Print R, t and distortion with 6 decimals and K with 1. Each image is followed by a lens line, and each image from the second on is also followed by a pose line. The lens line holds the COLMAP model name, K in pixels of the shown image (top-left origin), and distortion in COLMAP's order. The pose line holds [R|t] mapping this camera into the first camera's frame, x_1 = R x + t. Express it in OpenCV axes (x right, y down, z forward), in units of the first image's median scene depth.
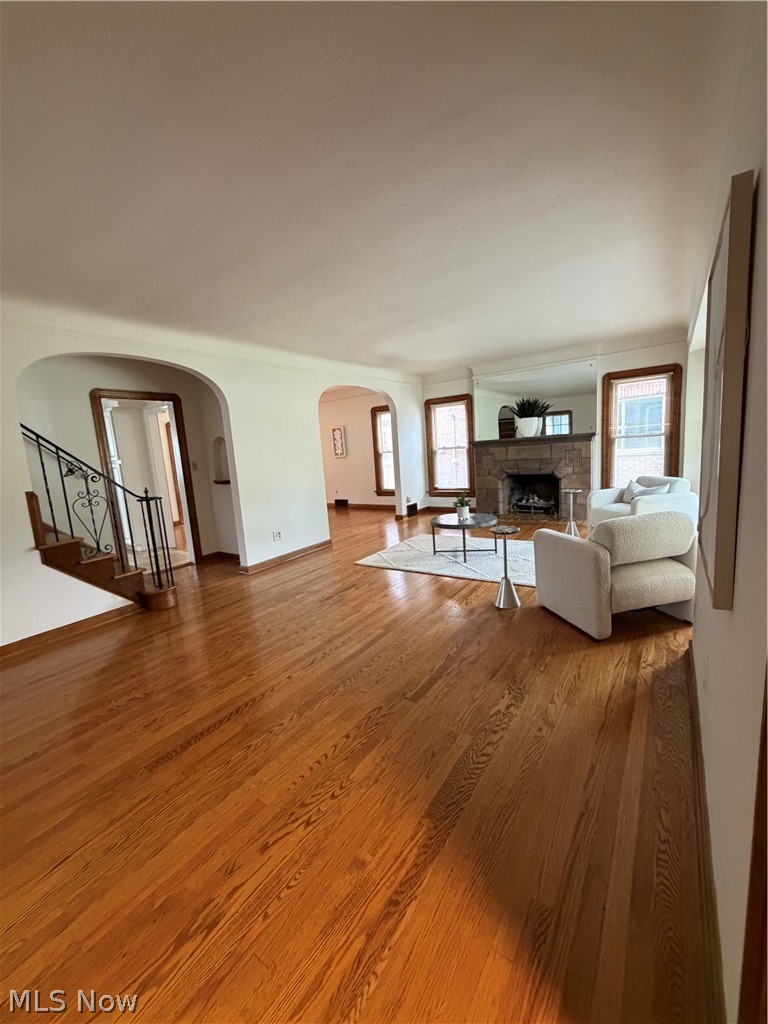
lens RADIAL K [[408.6, 0, 389.1], [0, 408.6, 511.5], [0, 0, 1]] dist [0.001654, -0.000823]
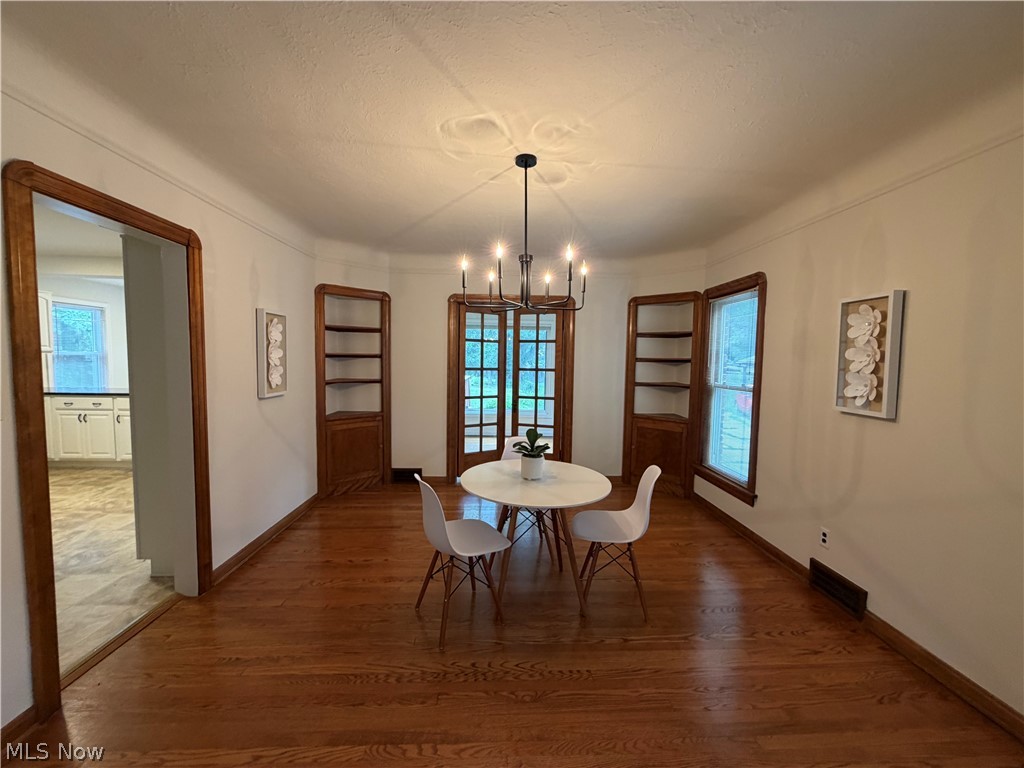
lens RADIAL K [[408.6, 0, 509.2], [0, 408.6, 383.0], [0, 0, 1]] dist [0.001654, -0.000823]
pose [[0.595354, 0.129297, -0.792992, -0.052333], [-0.172210, 0.984565, 0.031243, -0.123635], [0.784791, 0.117961, 0.608431, 0.681721]]
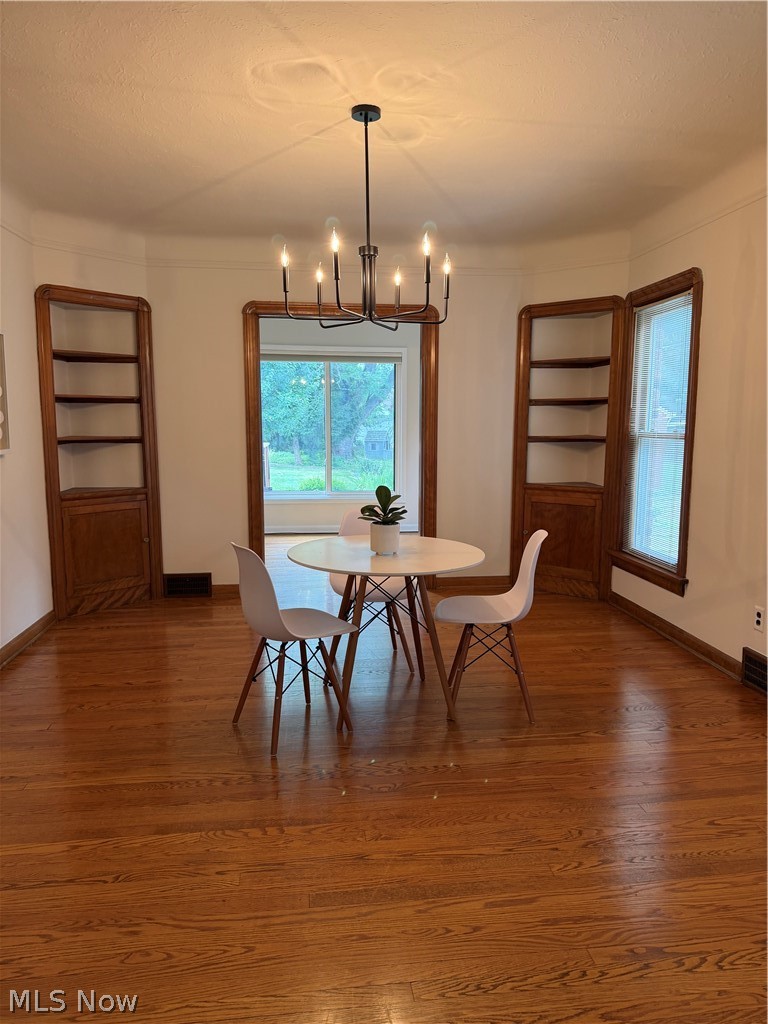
lens RADIAL K [[720.4, 0, 386.1], [0, 720.4, 514.0], [0, 0, 1]] dist [0.044603, -0.032821]
pose [[0.659549, 0.169051, -0.732405, 0.011132], [-0.155164, 0.984015, 0.087398, -0.105728], [0.735472, 0.055999, 0.675237, 0.623987]]
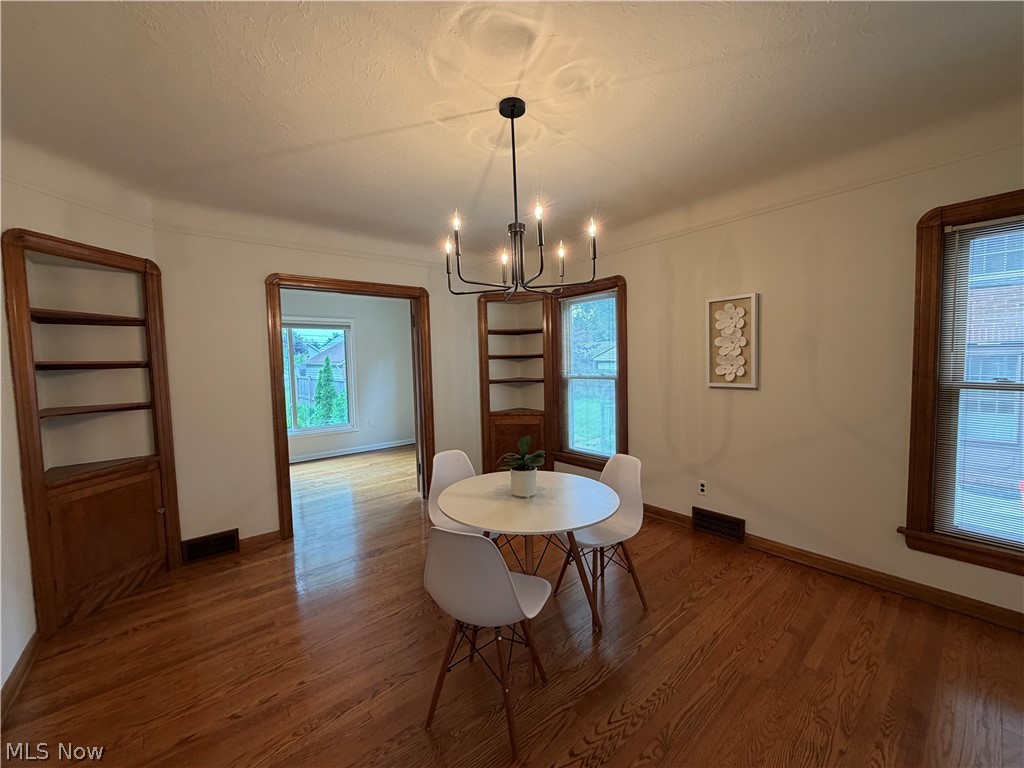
lens RADIAL K [[408.6, 0, 511.2], [0, 408.6, 383.1], [0, 0, 1]] dist [0.001654, -0.000823]
pose [[0.959088, 0.058998, -0.276894, -0.198125], [-0.079624, 0.994779, -0.063838, -0.102220], [0.271682, 0.083273, 0.958778, 0.642252]]
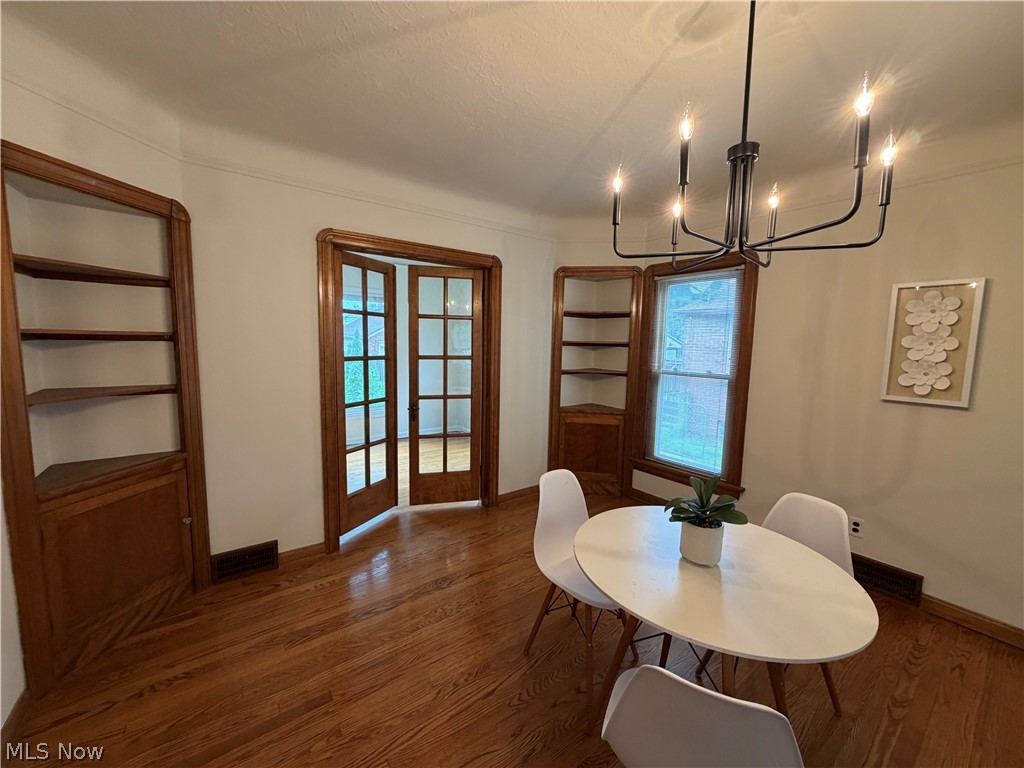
lens RADIAL K [[408.6, 0, 511.1], [0, 408.6, 383.8], [0, 0, 1]] dist [0.001654, -0.000823]
pose [[0.942363, 0.122495, -0.311363, -0.277610], [-0.132319, 0.991151, -0.010538, -0.110311], [0.307317, 0.051130, 0.950233, 0.693738]]
